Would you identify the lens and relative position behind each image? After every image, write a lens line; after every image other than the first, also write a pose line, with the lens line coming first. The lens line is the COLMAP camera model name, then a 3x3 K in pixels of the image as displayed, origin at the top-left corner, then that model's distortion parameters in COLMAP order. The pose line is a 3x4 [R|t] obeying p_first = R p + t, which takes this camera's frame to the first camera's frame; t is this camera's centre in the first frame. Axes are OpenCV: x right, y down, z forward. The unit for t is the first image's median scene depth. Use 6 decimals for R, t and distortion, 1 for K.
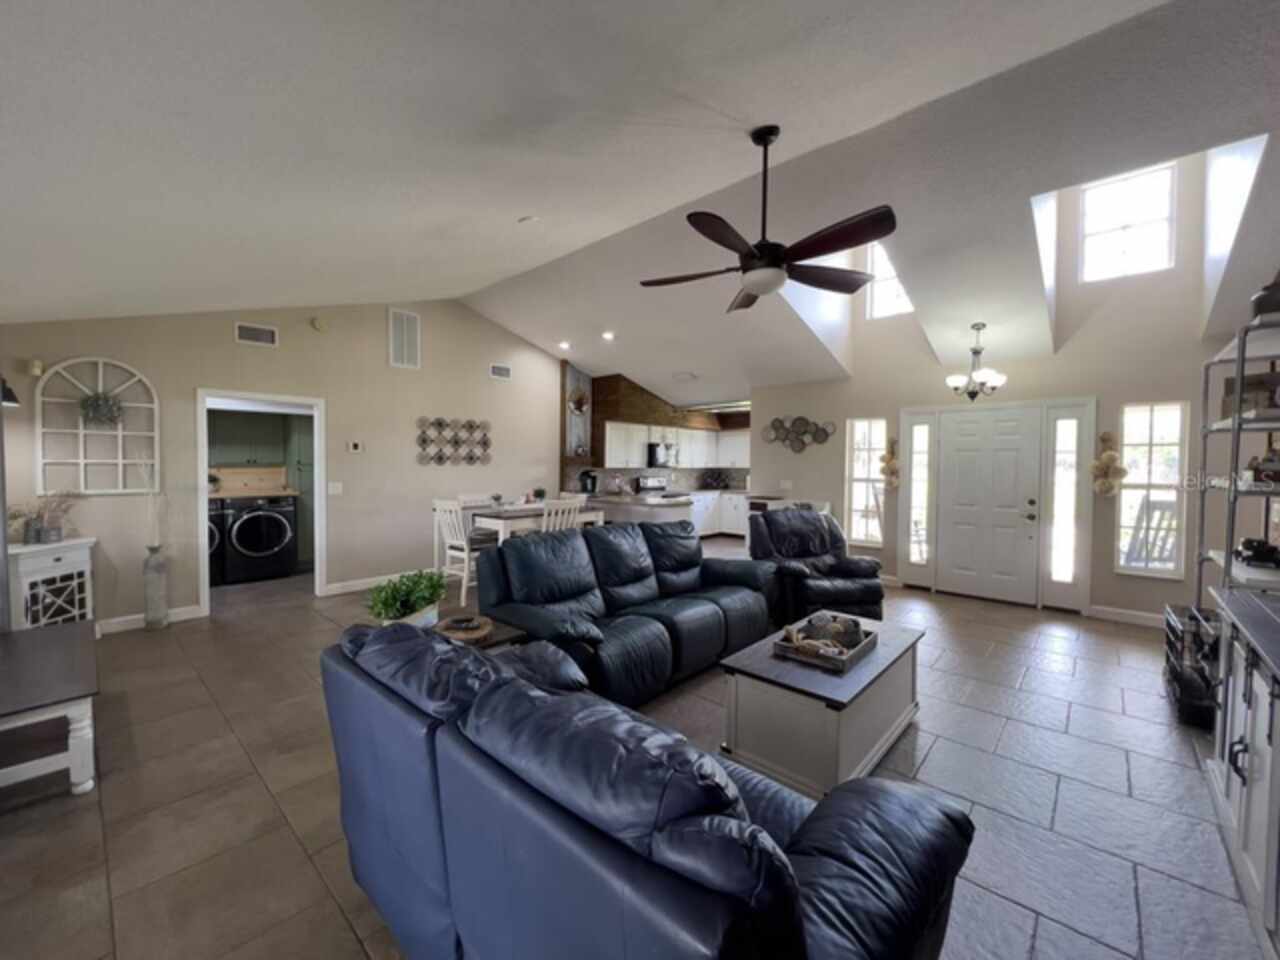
lens RADIAL K [[514.5, 0, 638.4], [0, 514.5, 480.0], [0, 0, 1]] dist [0.003397, 0.000117]
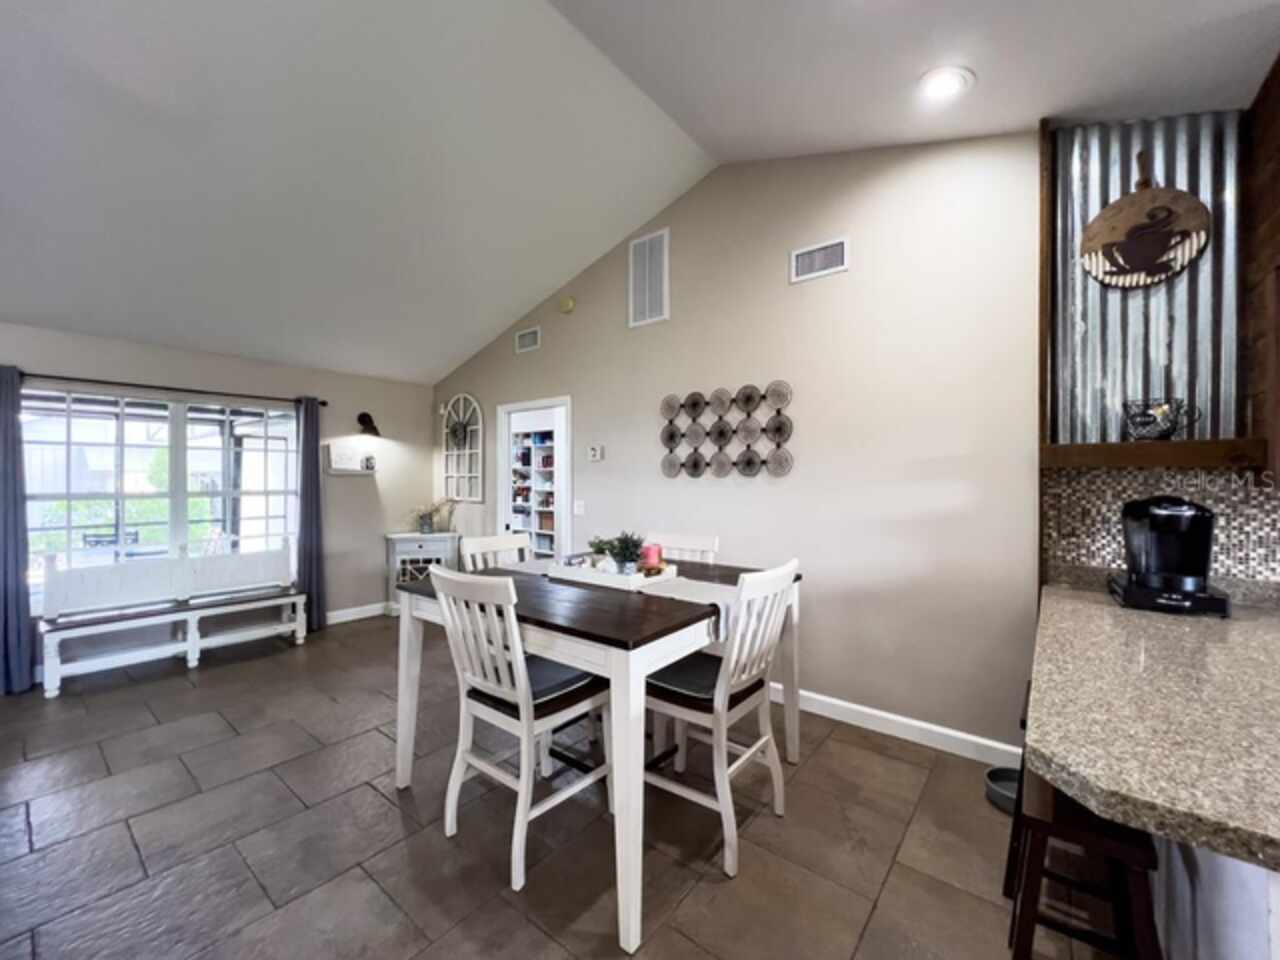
lens RADIAL K [[514.5, 0, 639.7], [0, 514.5, 475.1], [0, 0, 1]] dist [0.003397, 0.000117]
pose [[0.054722, -0.001640, -0.998500, 0.169608], [-0.023612, 0.999717, -0.002936, -0.028219], [0.998222, 0.023737, 0.054668, 0.910048]]
